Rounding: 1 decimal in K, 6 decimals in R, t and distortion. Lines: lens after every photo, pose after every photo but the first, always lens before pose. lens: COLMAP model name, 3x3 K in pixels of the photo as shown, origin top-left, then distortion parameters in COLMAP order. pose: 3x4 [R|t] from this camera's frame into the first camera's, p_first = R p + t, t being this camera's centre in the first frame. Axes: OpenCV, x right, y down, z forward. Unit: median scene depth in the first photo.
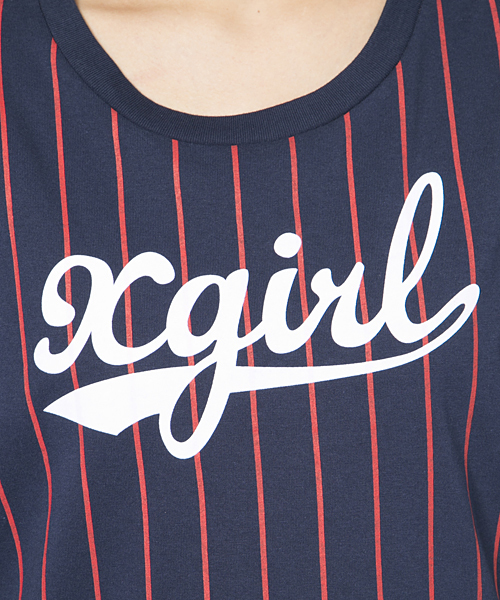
lens RADIAL K [[1878.5, 0, 248.8], [0, 1878.5, 300.6], [0, 0, 1]] dist [-0.463579, 0.000000]
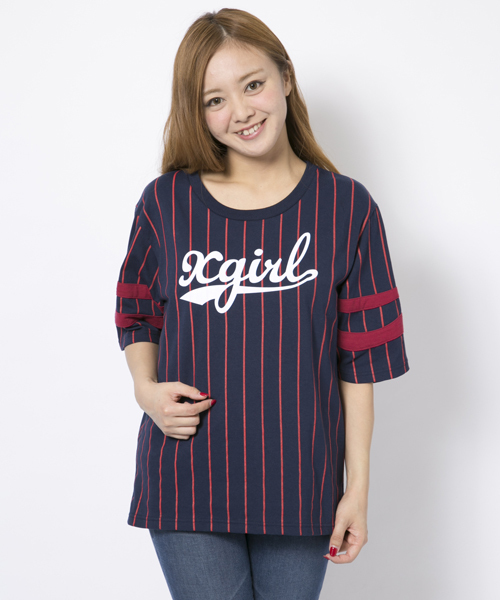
lens RADIAL K [[1411.0, 0, 249.6], [0, 1411.0, 300.3], [0, 0, 1]] dist [0.049226, 0.000000]
pose [[0.994696, 0.050622, -0.089544, 0.230897], [-0.061240, 0.990869, -0.120114, 0.351780], [0.082646, 0.124960, 0.988714, -1.418996]]
